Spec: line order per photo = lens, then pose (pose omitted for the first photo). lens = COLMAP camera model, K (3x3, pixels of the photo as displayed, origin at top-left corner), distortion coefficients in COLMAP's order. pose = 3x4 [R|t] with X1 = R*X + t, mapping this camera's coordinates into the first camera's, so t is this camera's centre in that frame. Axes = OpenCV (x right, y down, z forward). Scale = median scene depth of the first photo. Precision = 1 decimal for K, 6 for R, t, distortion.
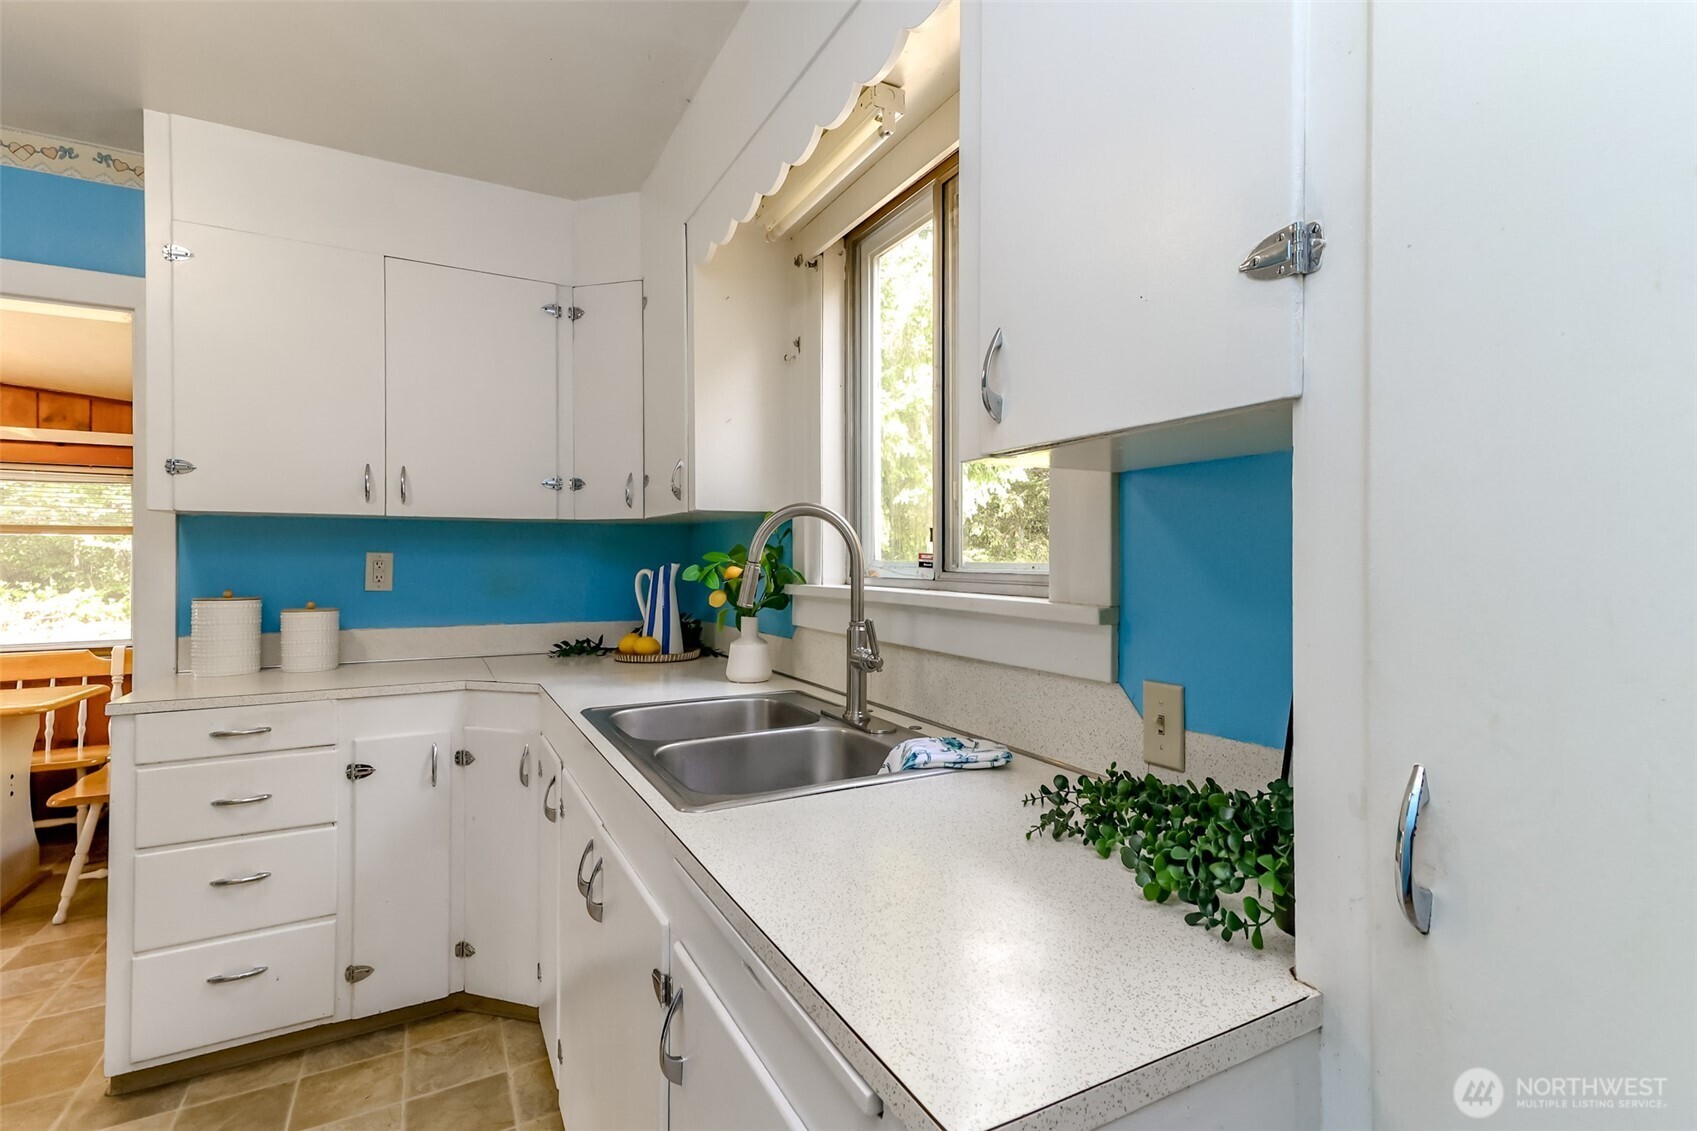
lens RADIAL K [[775.8, 0, 843.7], [0, 775.8, 564.2], [0, 0, 1]] dist [0.020743, -0.000349]
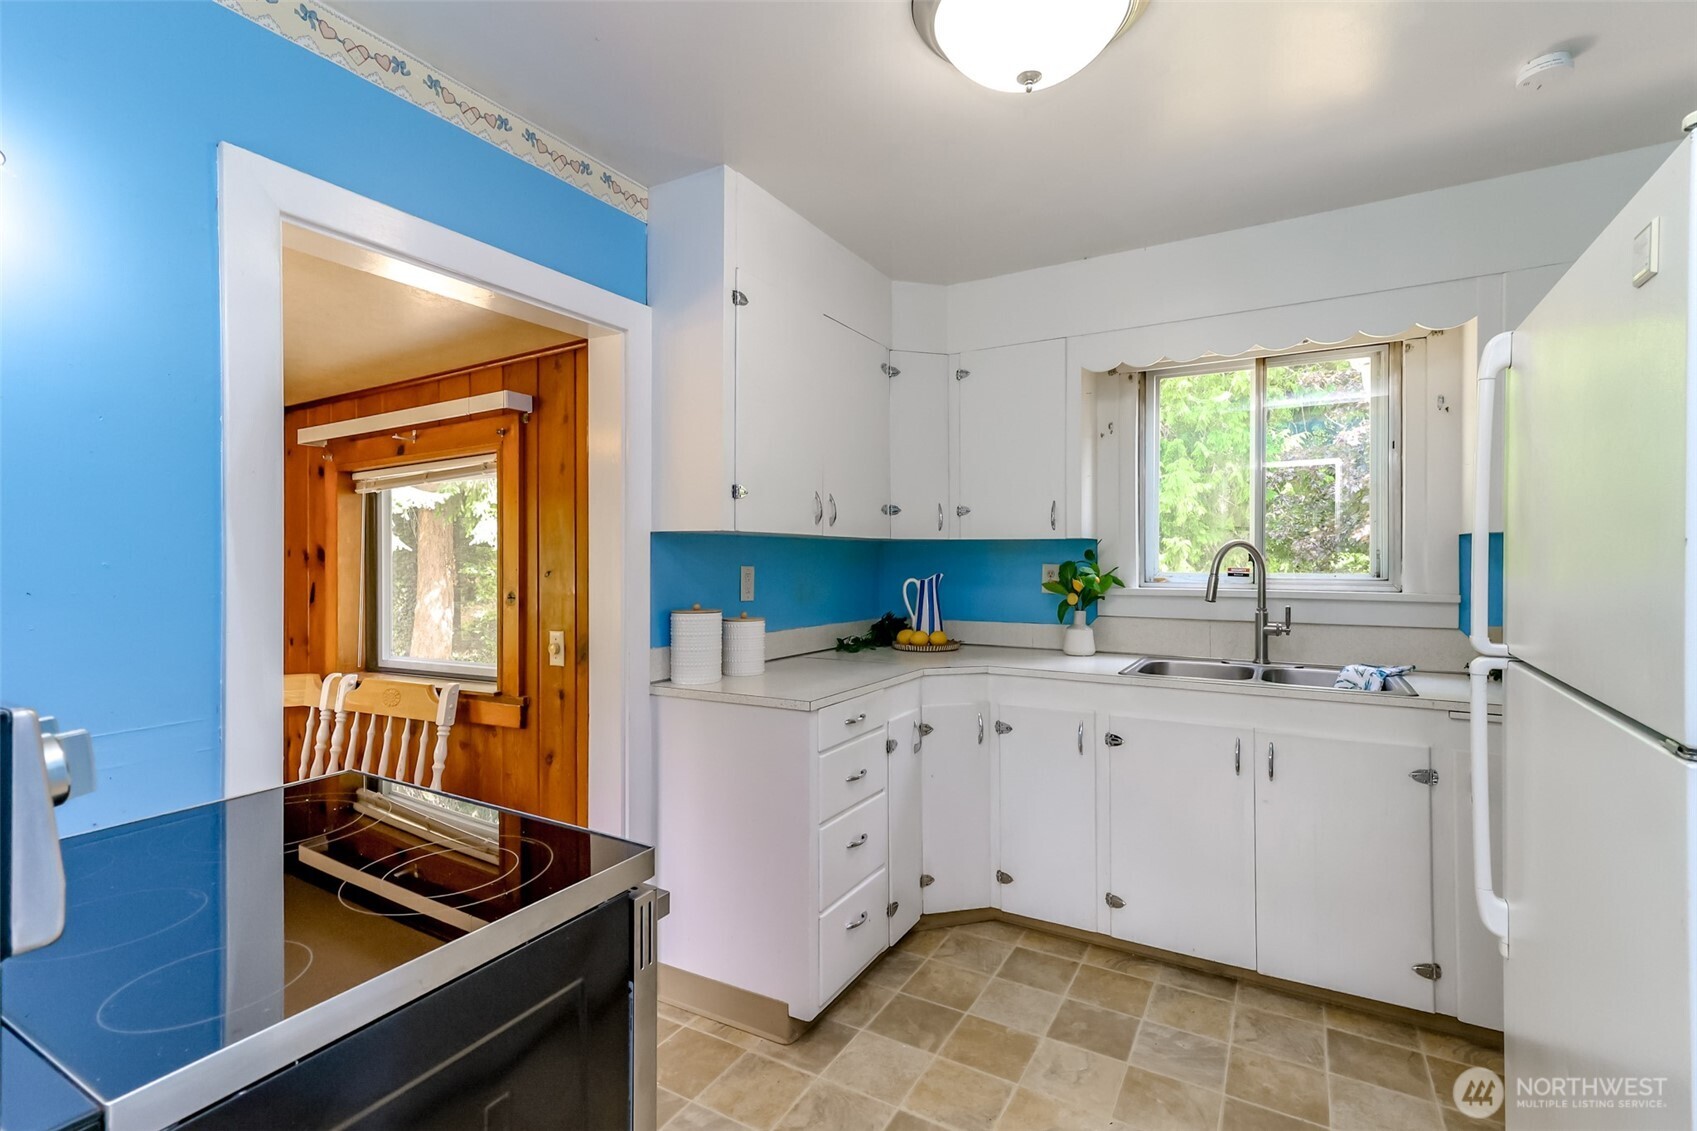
lens RADIAL K [[775.8, 0, 840.3], [0, 775.8, 560.5], [0, 0, 1]] dist [0.020743, -0.000349]
pose [[0.850509, -0.000994, 0.525960, -1.176124], [0.001701, 0.999998, -0.000862, -0.023585], [-0.525958, 0.001628, 0.850509, -0.000276]]
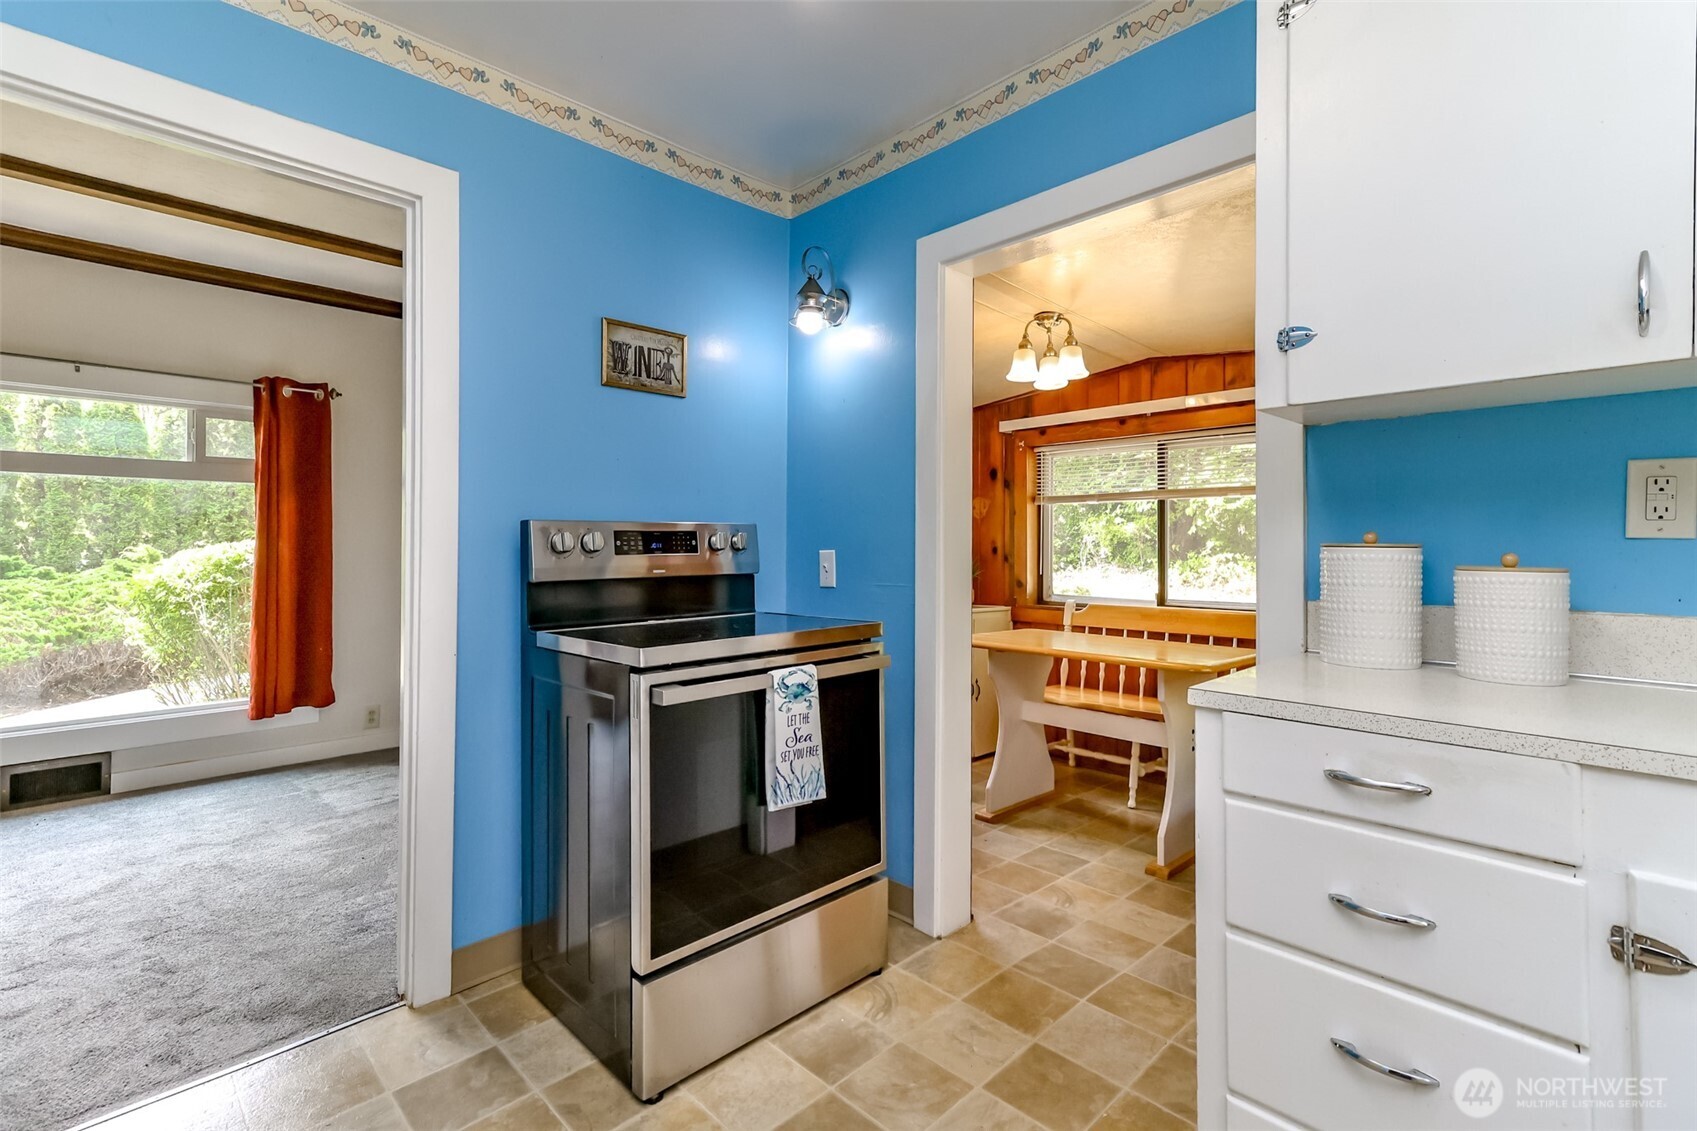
lens RADIAL K [[775.8, 0, 867.4], [0, 775.8, 536.5], [0, 0, 1]] dist [0.020743, -0.000349]
pose [[0.285429, -0.011147, -0.958335, -0.294986], [-0.001528, 0.999926, -0.012086, 0.044928], [0.958399, 0.004914, 0.285391, 0.431662]]
